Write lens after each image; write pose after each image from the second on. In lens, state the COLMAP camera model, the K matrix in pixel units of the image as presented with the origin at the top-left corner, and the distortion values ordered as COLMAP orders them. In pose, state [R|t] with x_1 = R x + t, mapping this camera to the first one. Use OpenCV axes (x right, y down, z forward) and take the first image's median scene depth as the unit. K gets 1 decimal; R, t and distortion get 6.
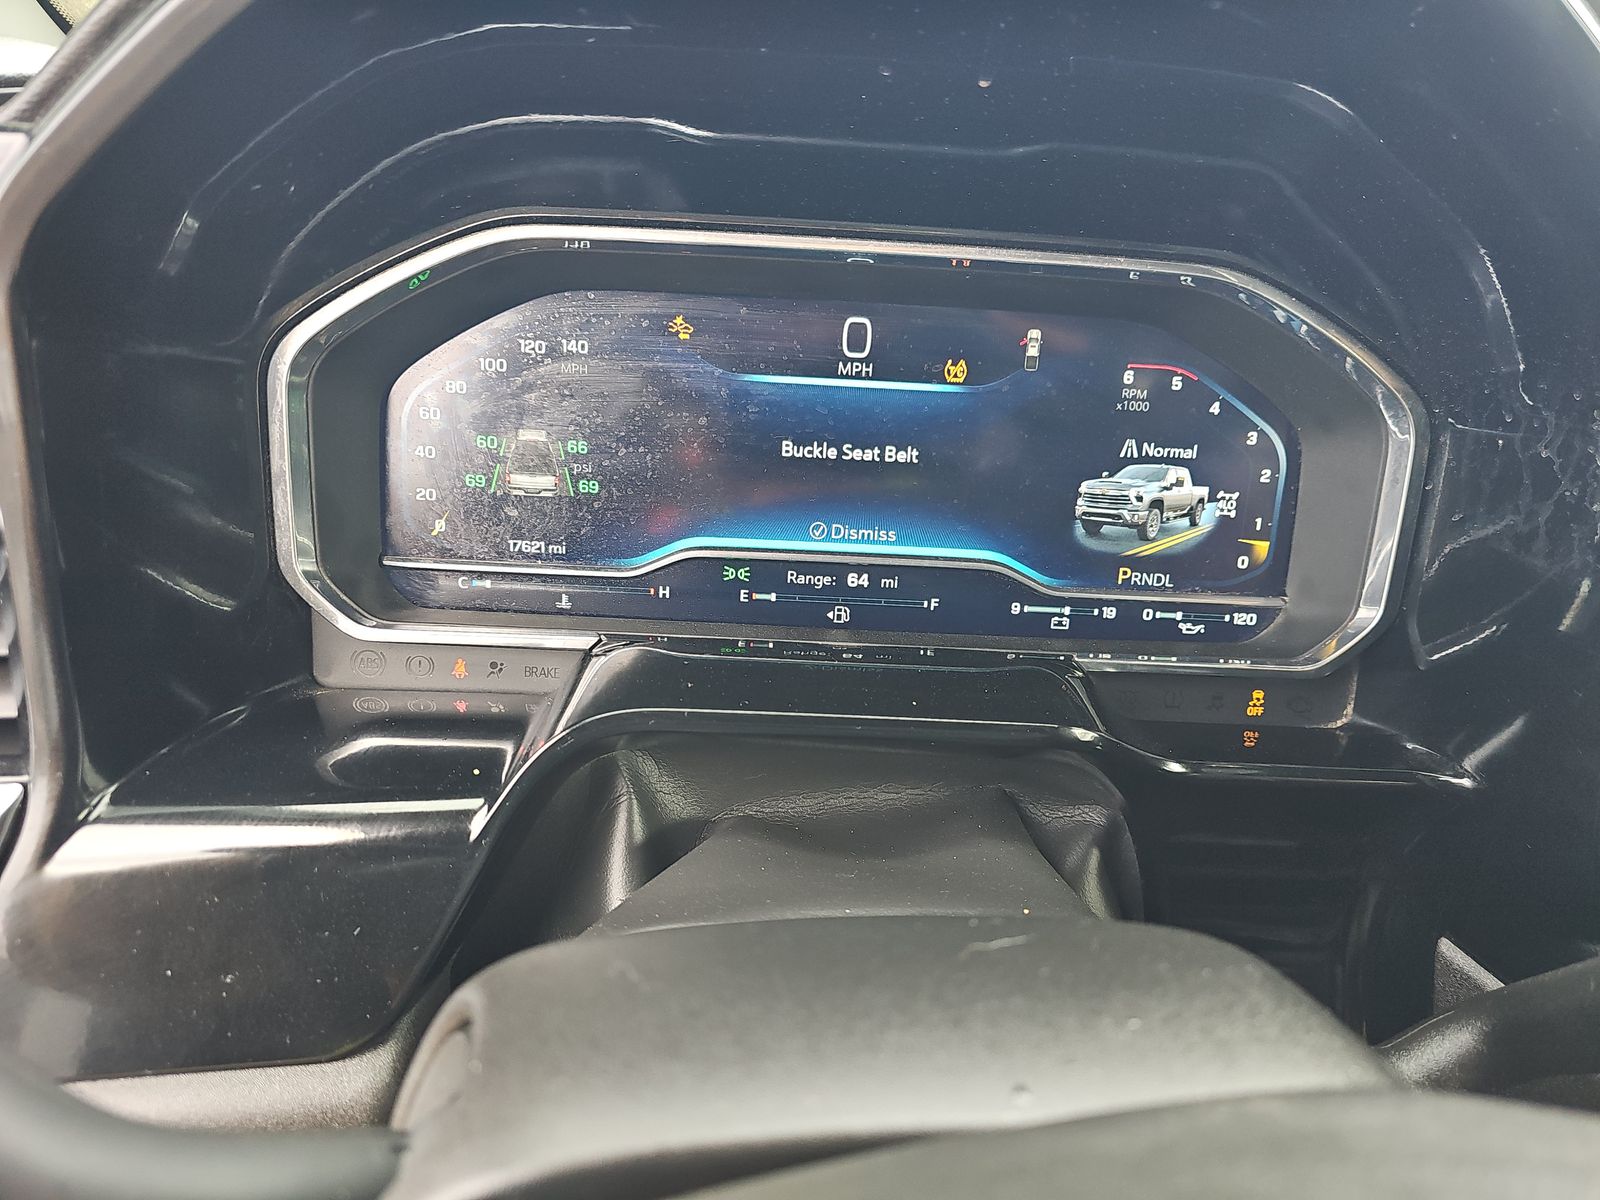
lens RADIAL K [[1096.1, 0, 815.6], [0, 1096.1, 597.1], [0, 0, 1]] dist [0.062163, -0.059316]
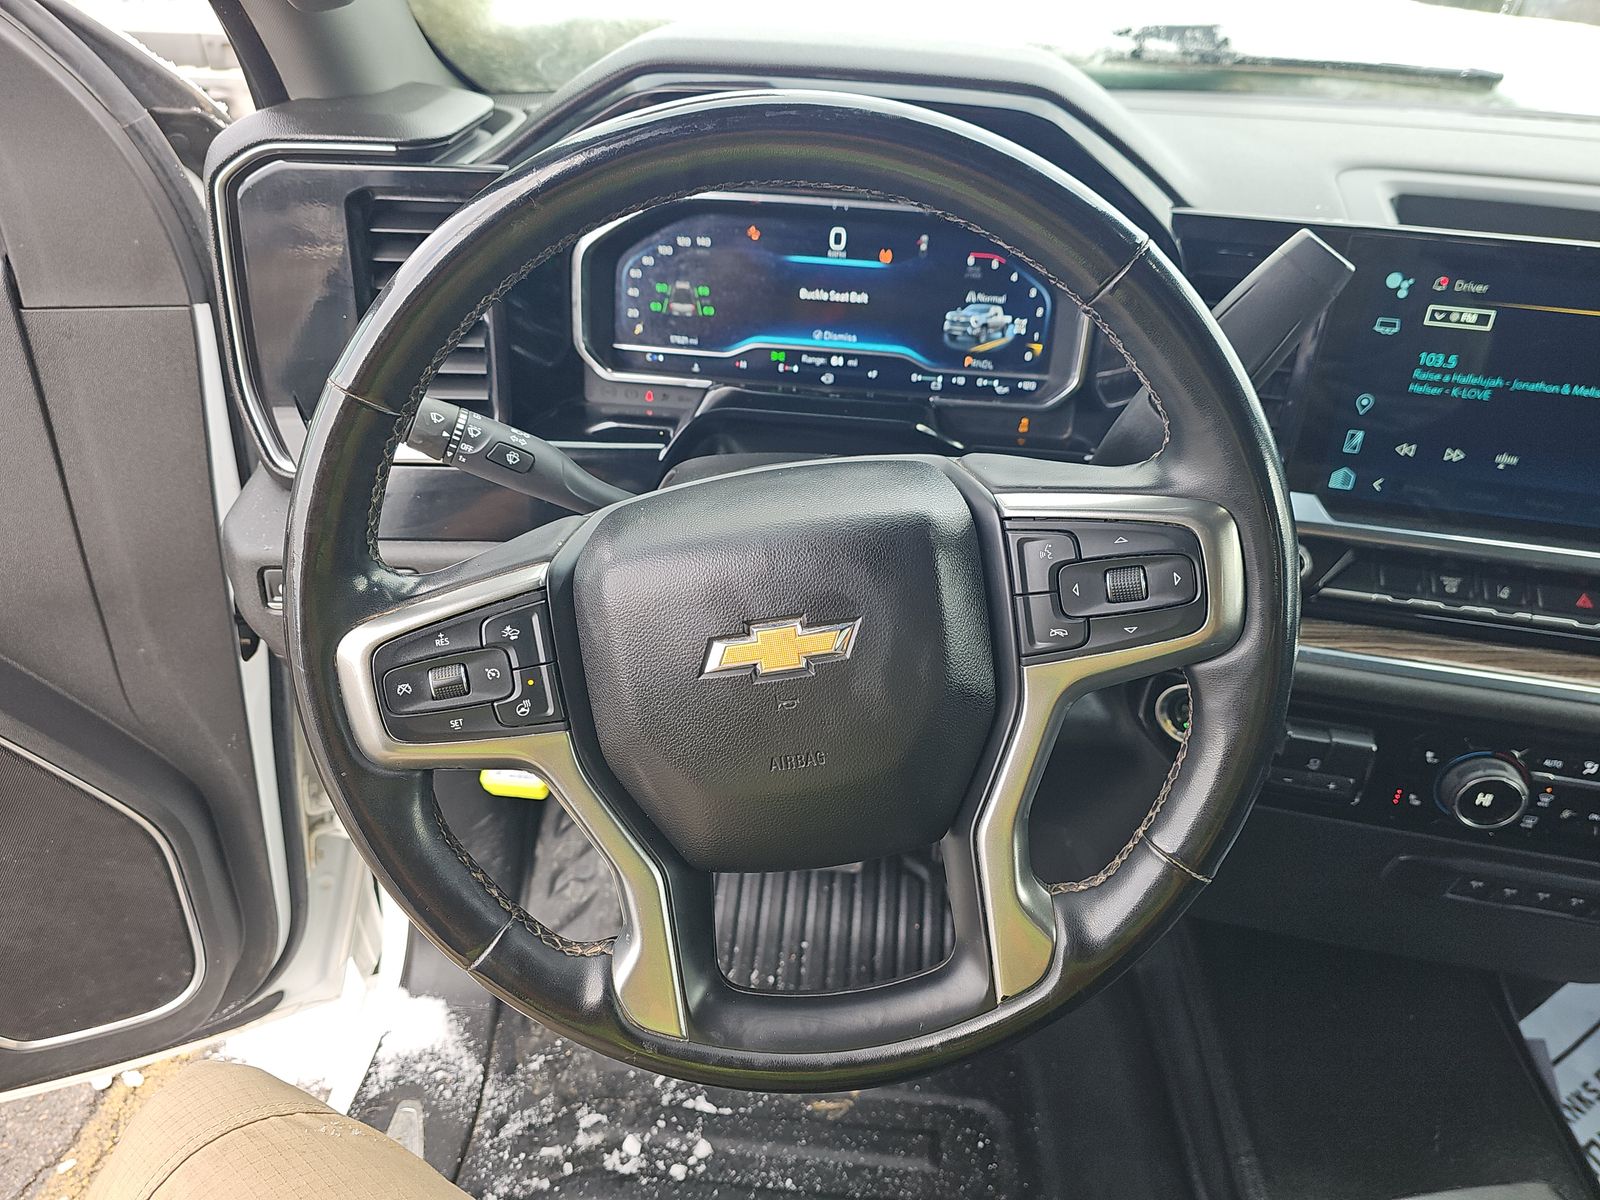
lens RADIAL K [[1081.2, 0, 800.0], [0, 1081.2, 600.0], [0, 0, 1]] dist [0.050073, -0.044259]
pose [[0.992588, 0.049749, -0.110880, 0.220711], [-0.032255, 0.987495, 0.154315, 0.117526], [0.117170, -0.149595, 0.981780, -1.080048]]
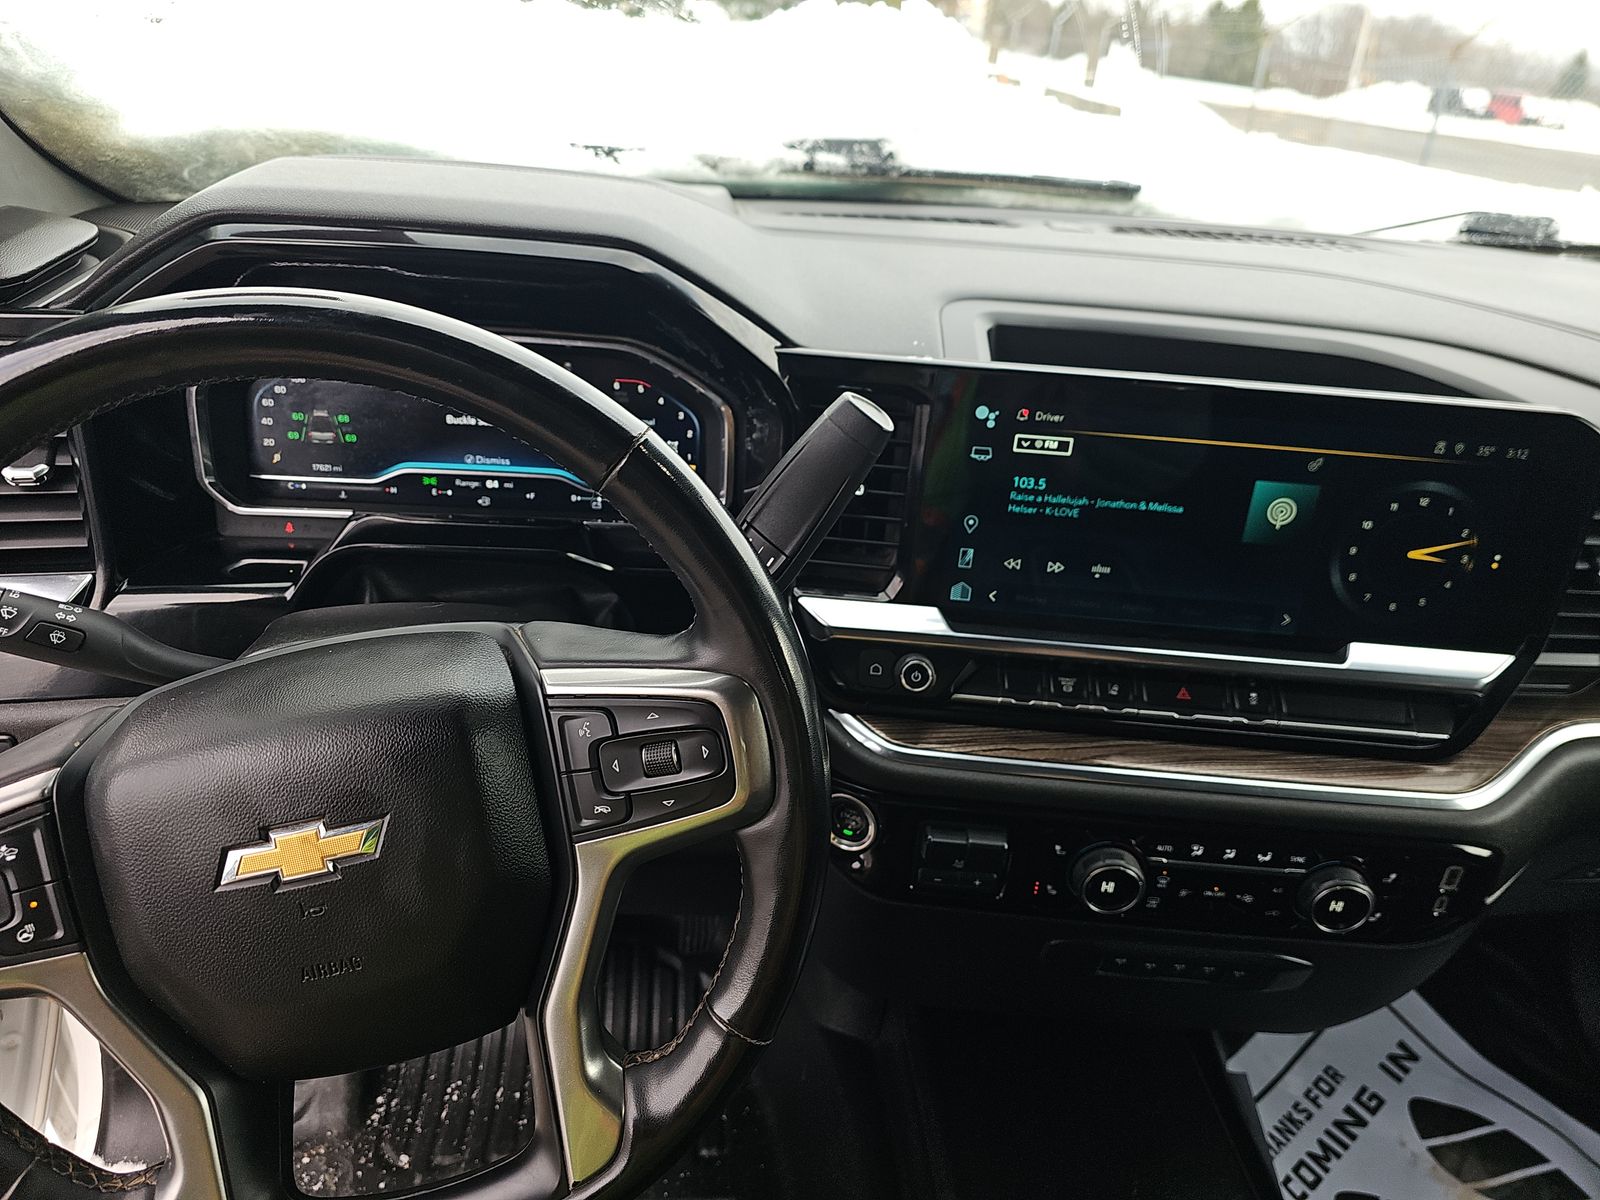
lens RADIAL K [[1077.6, 0, 799.0], [0, 1077.6, 594.2], [0, 0, 1]] dist [0.053729, -0.053322]
pose [[0.999446, -0.006823, 0.032565, 0.547501], [0.003098, 0.993578, 0.113104, -0.038367], [-0.033127, -0.112941, 0.993049, -1.039753]]
